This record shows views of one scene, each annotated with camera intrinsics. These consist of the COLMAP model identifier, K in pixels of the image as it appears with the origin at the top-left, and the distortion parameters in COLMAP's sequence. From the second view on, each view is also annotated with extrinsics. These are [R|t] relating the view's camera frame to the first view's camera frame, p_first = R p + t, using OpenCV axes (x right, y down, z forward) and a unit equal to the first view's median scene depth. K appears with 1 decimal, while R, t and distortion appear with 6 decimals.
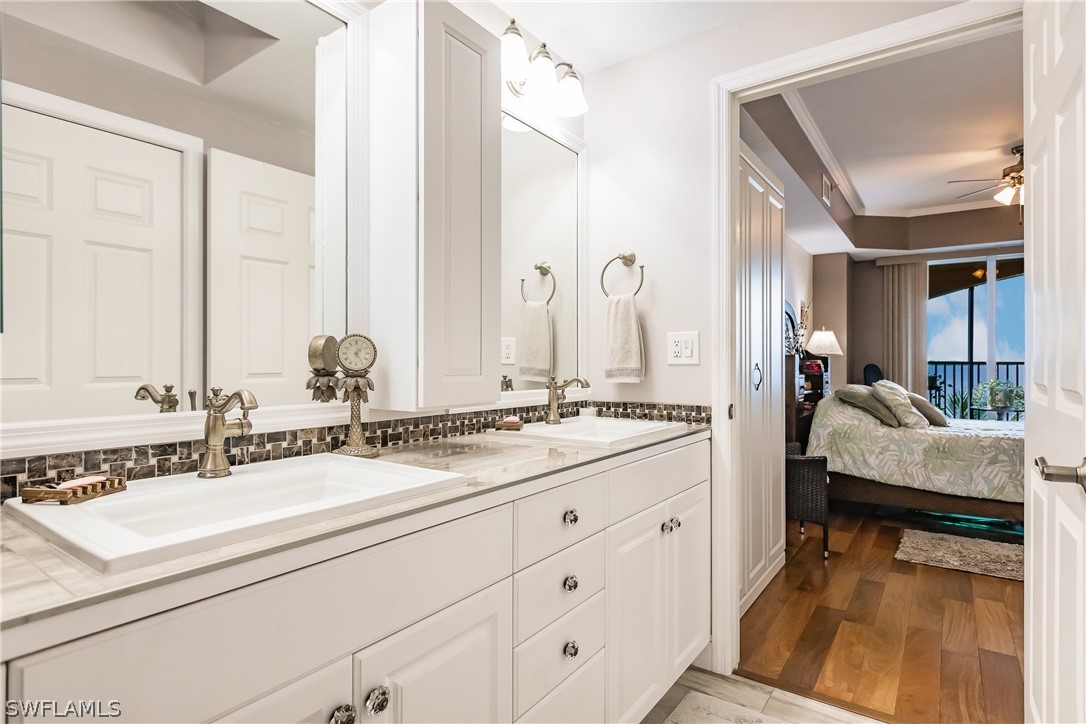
lens RADIAL K [[571.7, 0, 543.0], [0, 571.7, 362.0], [0, 0, 1]] dist [-0.001228, -0.000201]
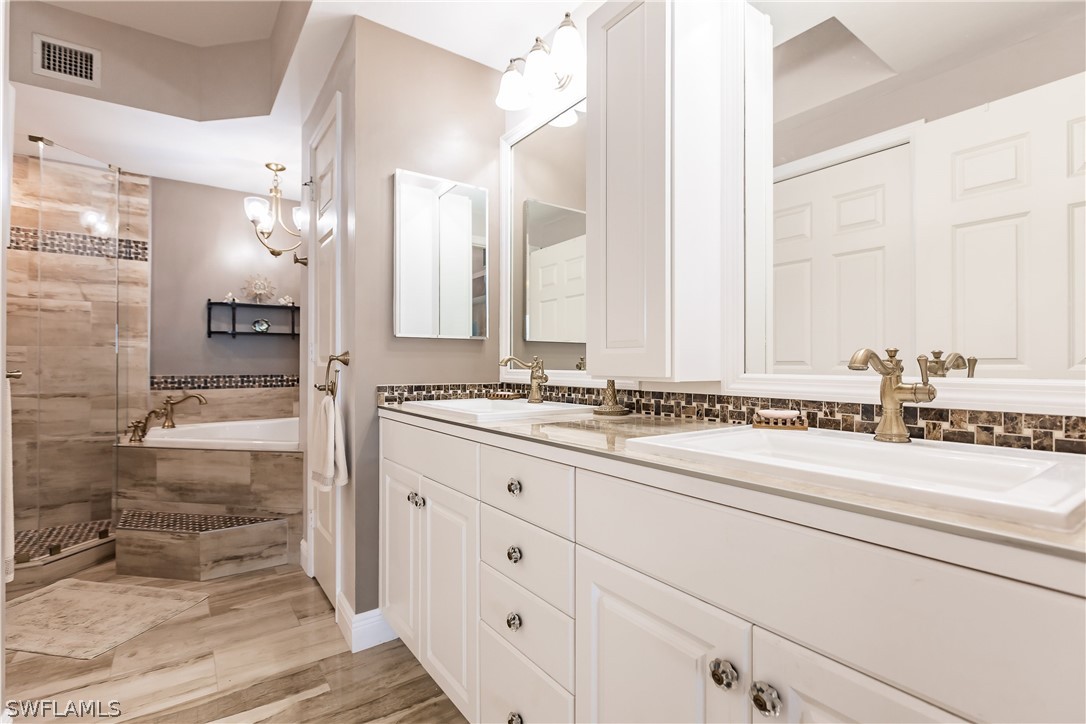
lens RADIAL K [[510.2, 0, 543.0], [0, 510.2, 362.0], [0, 0, 1]] dist [-0.001573, -0.001230]
pose [[-0.322848, -0.004515, -0.946440, 0.701183], [-0.000132, 0.999989, -0.004726, 0.048364], [0.946451, -0.001401, -0.322845, 1.069598]]
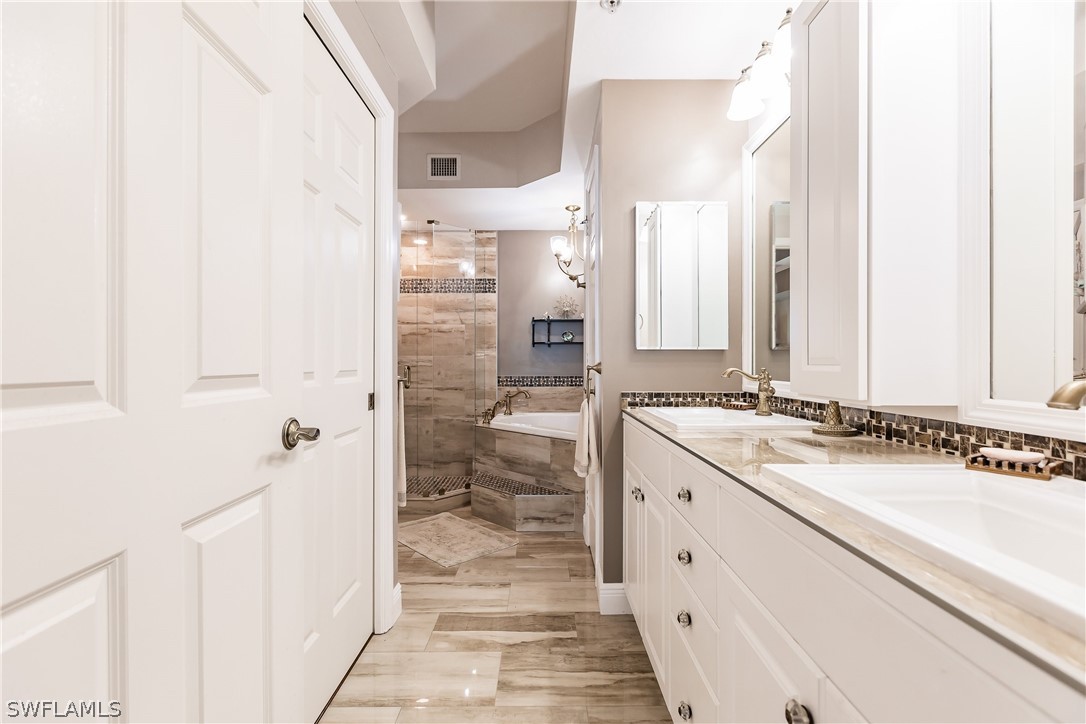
lens RADIAL K [[492.7, 0, 543.0], [0, 492.7, 362.0], [0, 0, 1]] dist [0.001856, 0.000205]
pose [[-0.812734, 0.001538, -0.582633, 0.651042], [0.001941, 0.999998, -0.000068, 0.015655], [0.582631, -0.001187, -0.812736, 1.286787]]
